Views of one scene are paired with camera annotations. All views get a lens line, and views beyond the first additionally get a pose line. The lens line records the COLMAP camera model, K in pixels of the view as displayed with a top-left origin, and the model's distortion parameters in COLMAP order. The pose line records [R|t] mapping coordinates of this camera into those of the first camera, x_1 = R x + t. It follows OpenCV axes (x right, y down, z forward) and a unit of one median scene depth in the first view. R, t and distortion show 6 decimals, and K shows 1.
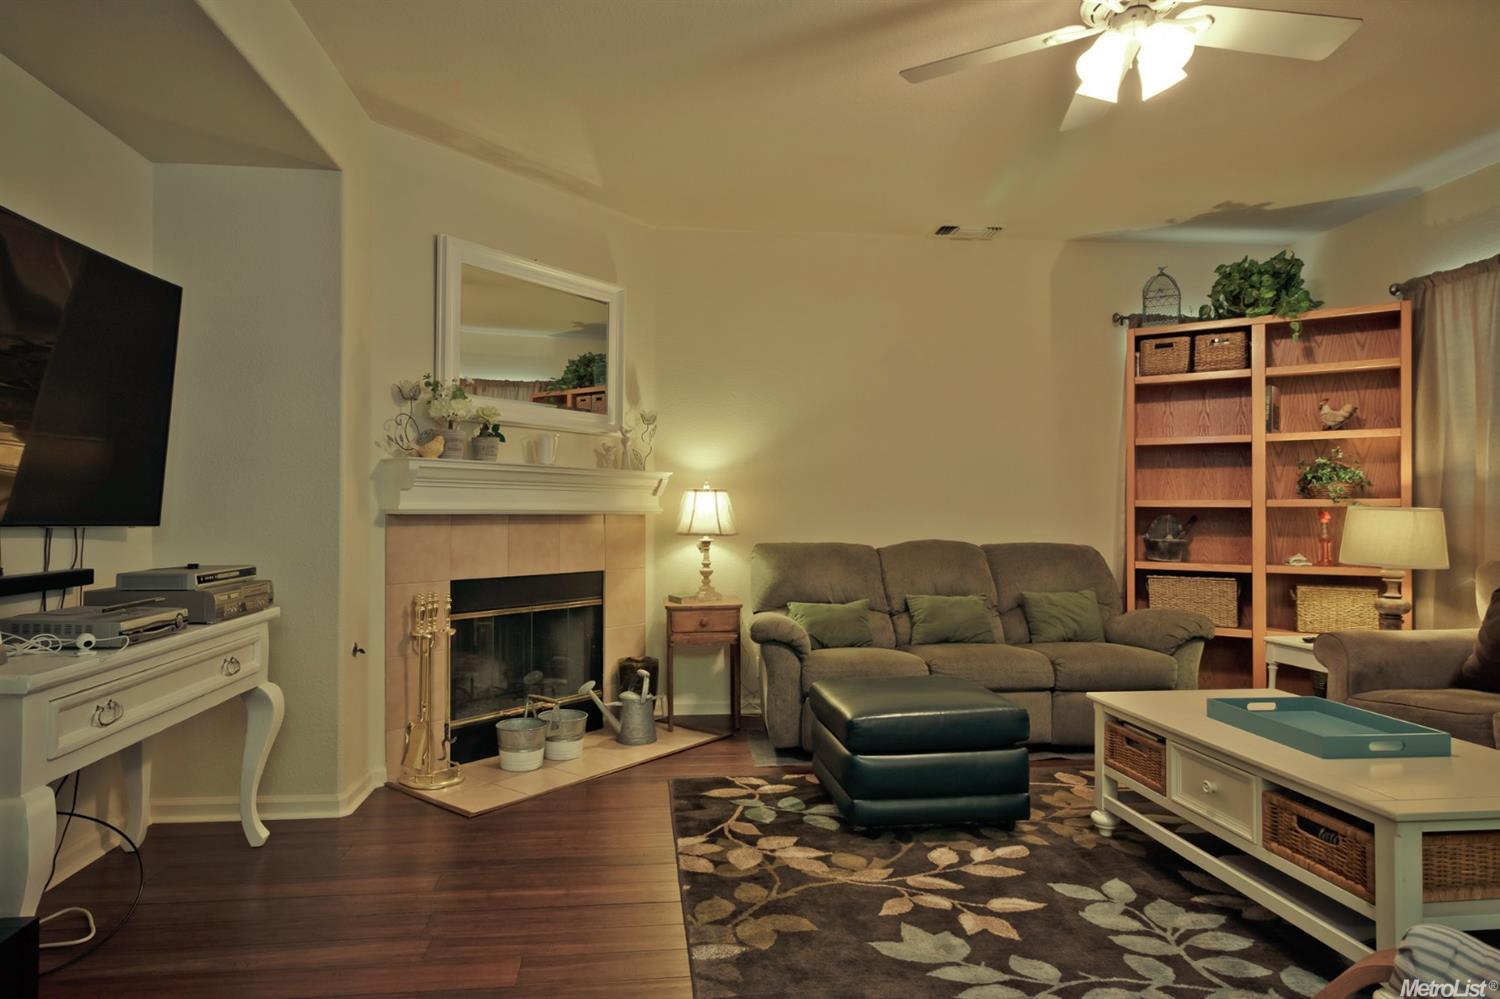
lens RADIAL K [[863.6, 0, 743.1], [0, 863.6, 503.9], [0, 0, 1]] dist [0.001717, -0.002488]
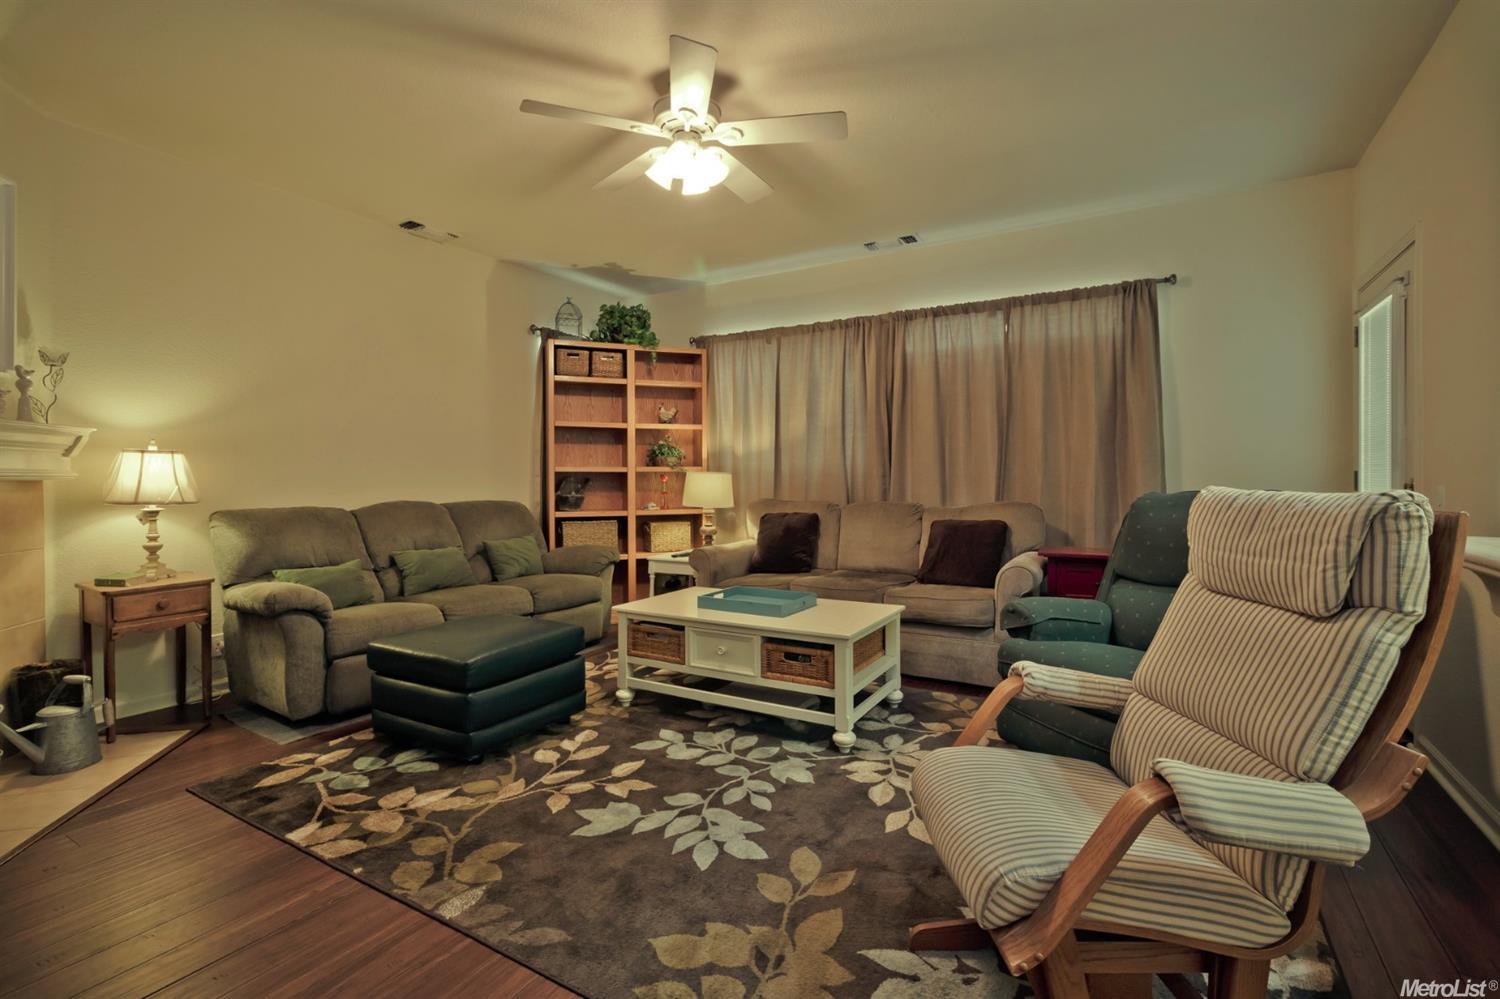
lens RADIAL K [[680.7, 0, 761.5], [0, 680.7, 477.1], [0, 0, 1]] dist [-0.000297, -0.000586]
pose [[0.602467, -0.004658, 0.798131, -0.237275], [-0.004017, 0.999953, 0.008869, 0.001433], [-0.798134, -0.008549, 0.602419, 0.118871]]
